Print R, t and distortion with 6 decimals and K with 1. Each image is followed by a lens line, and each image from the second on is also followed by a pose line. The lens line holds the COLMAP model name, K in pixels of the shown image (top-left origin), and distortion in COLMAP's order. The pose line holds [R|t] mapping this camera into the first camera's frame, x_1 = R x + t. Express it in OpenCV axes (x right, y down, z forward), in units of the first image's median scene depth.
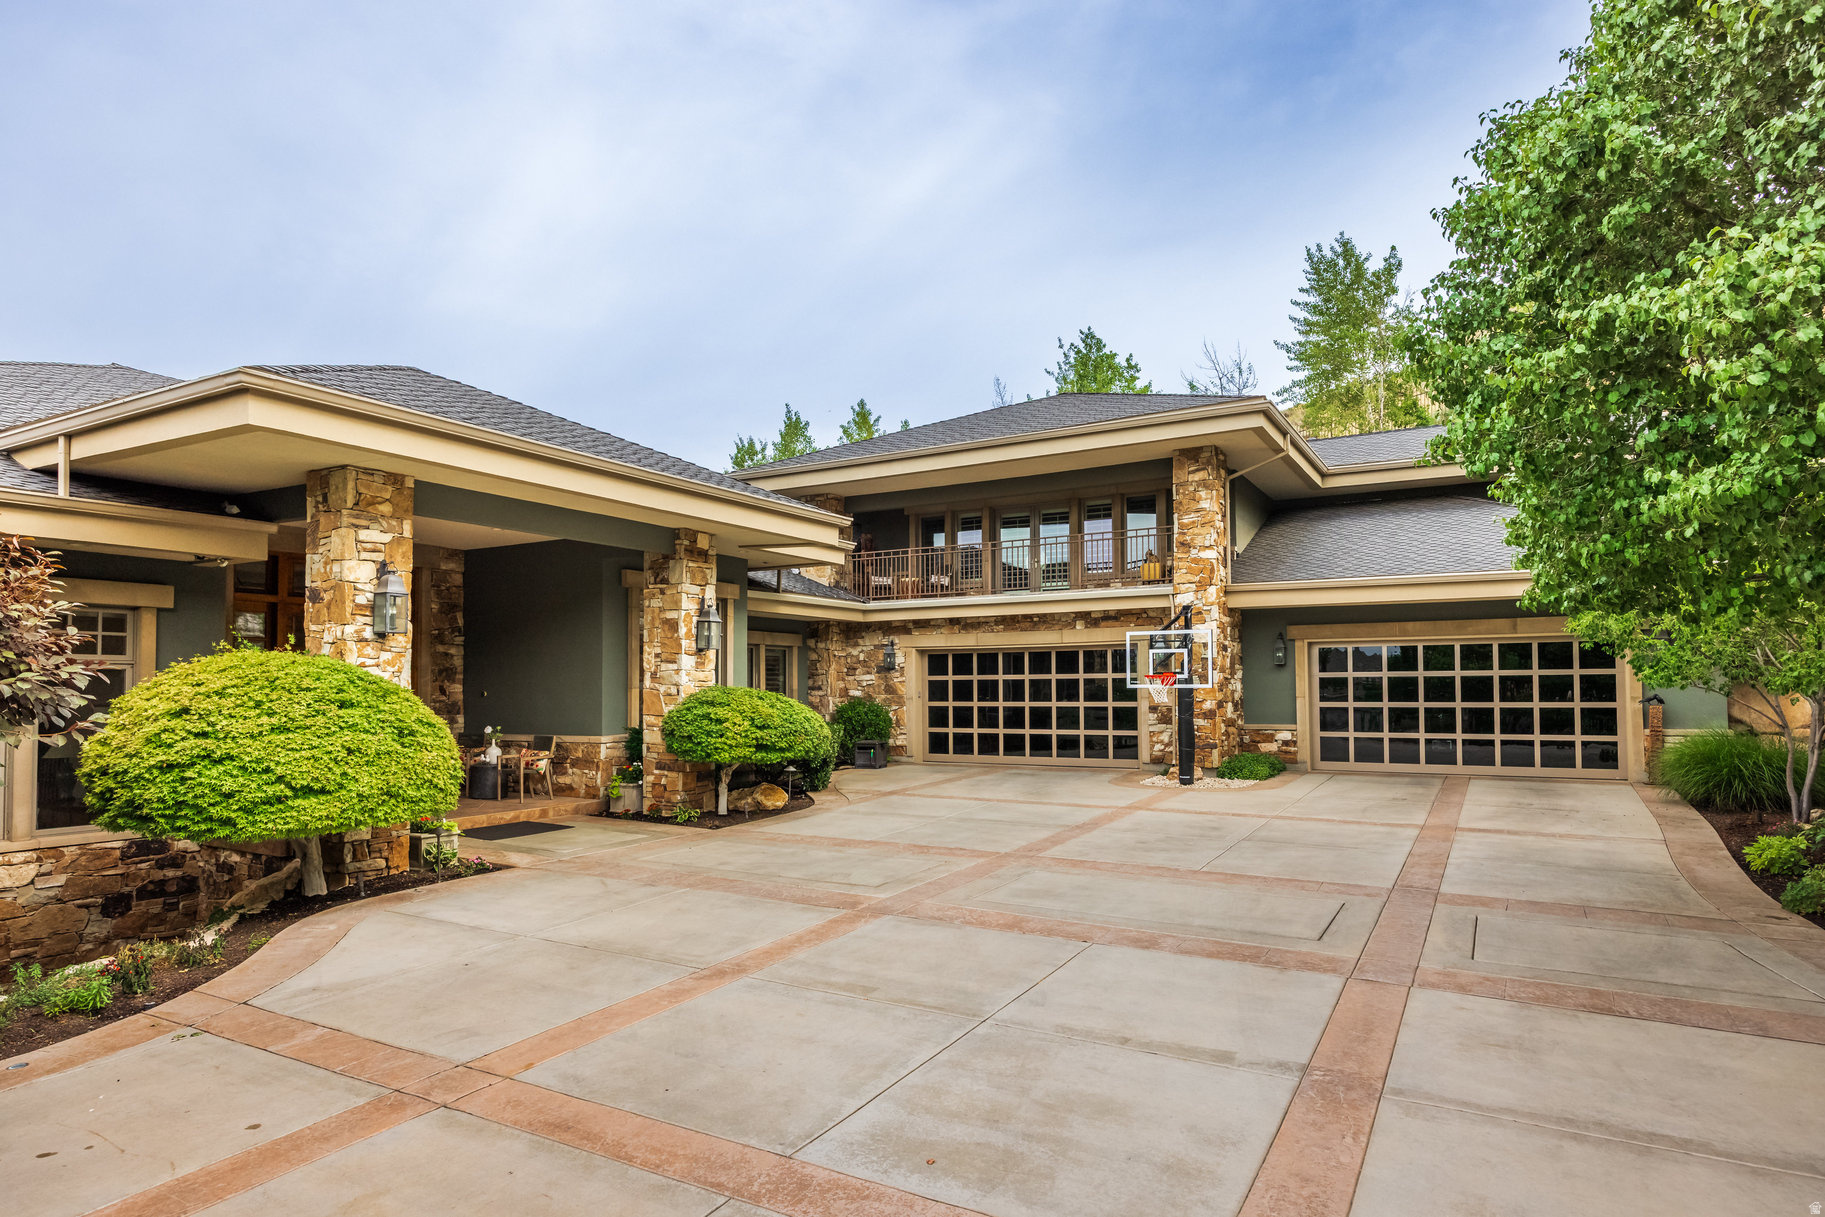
lens RADIAL K [[1053.5, 0, 920.8], [0, 1053.5, 661.5], [0, 0, 1]] dist [0.019027, 0.000638]
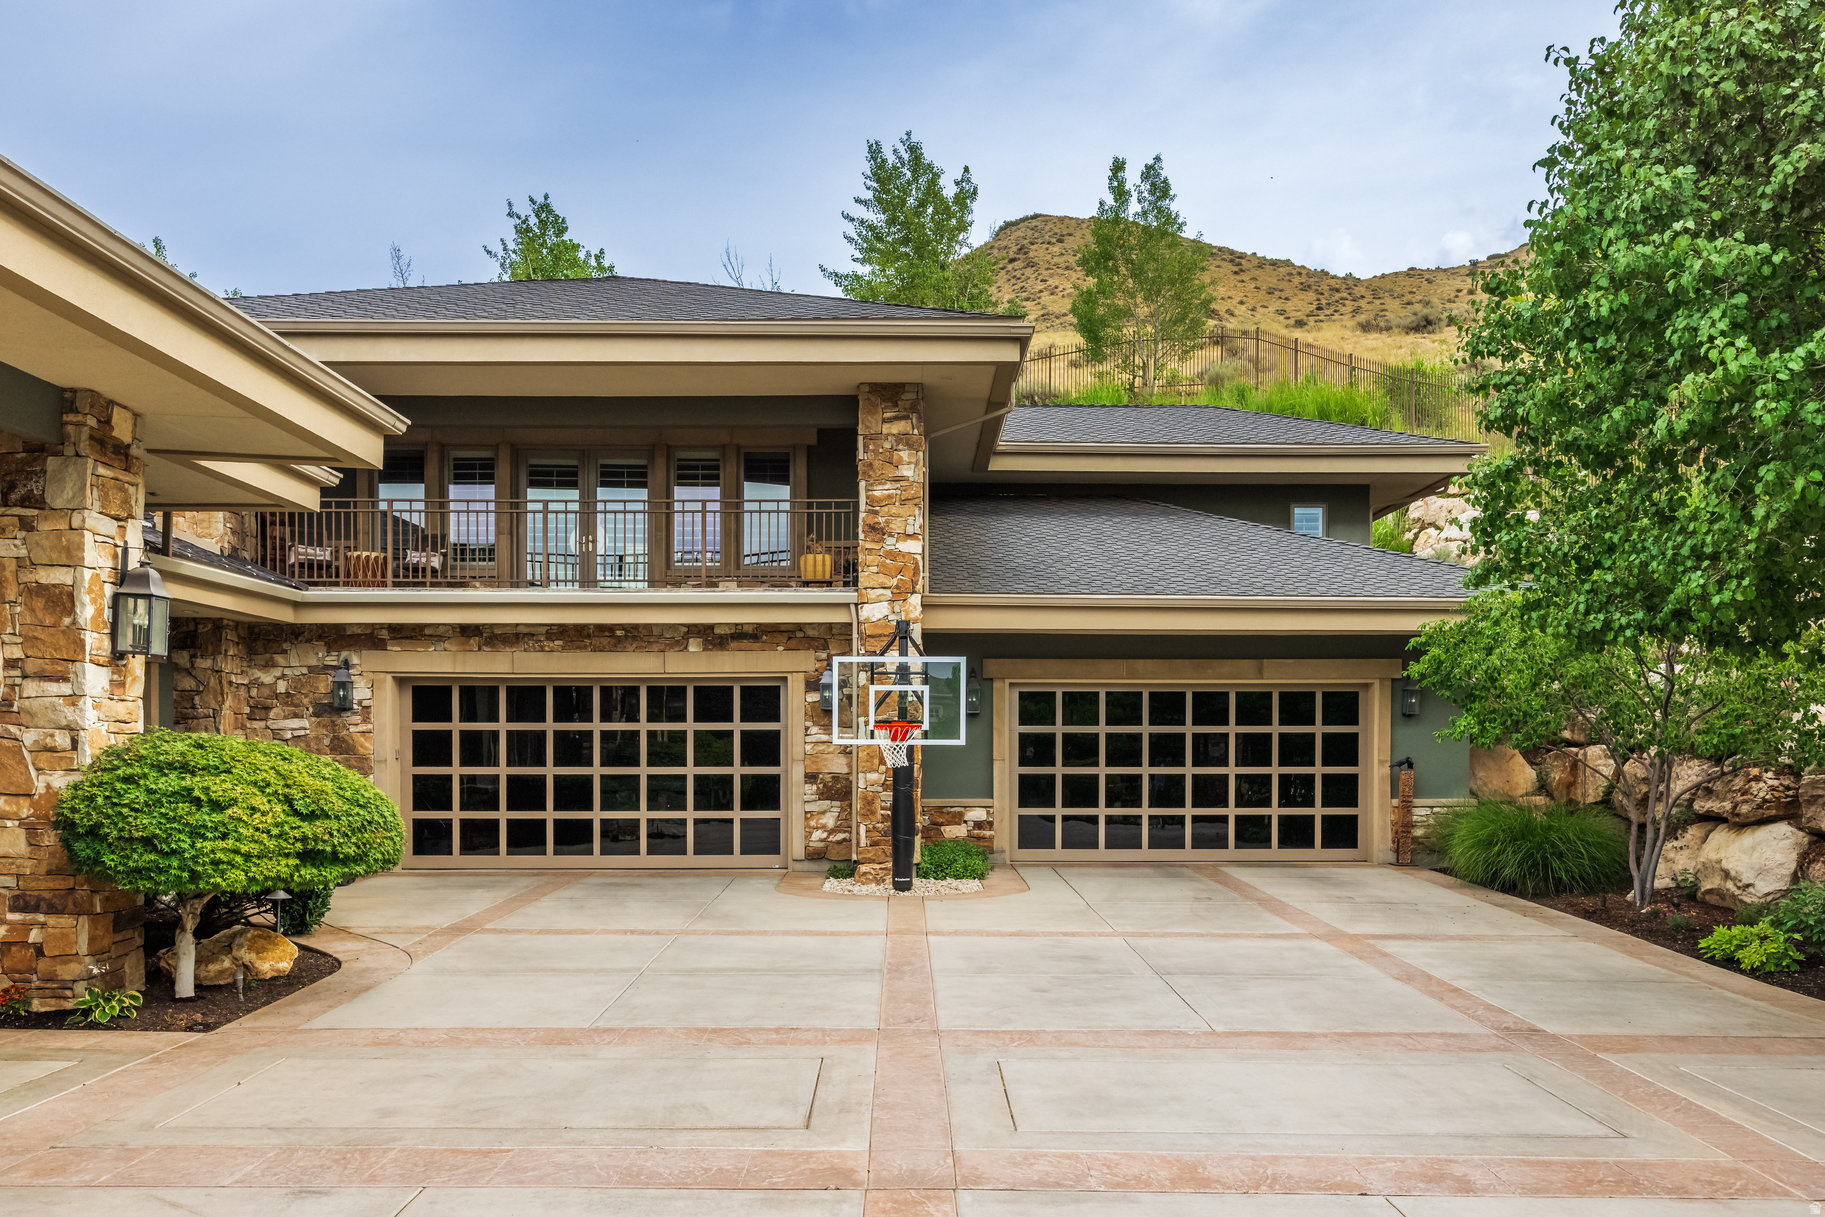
lens RADIAL K [[1428.1, 0, 913.1], [0, 1428.1, 769.7], [0, 0, 1]] dist [0.018369, 0.005423]
pose [[0.860233, -0.000812, 0.509900, -0.186542], [-0.018502, 0.999290, 0.032806, 0.010093], [-0.509565, -0.037655, 0.859608, 0.210282]]
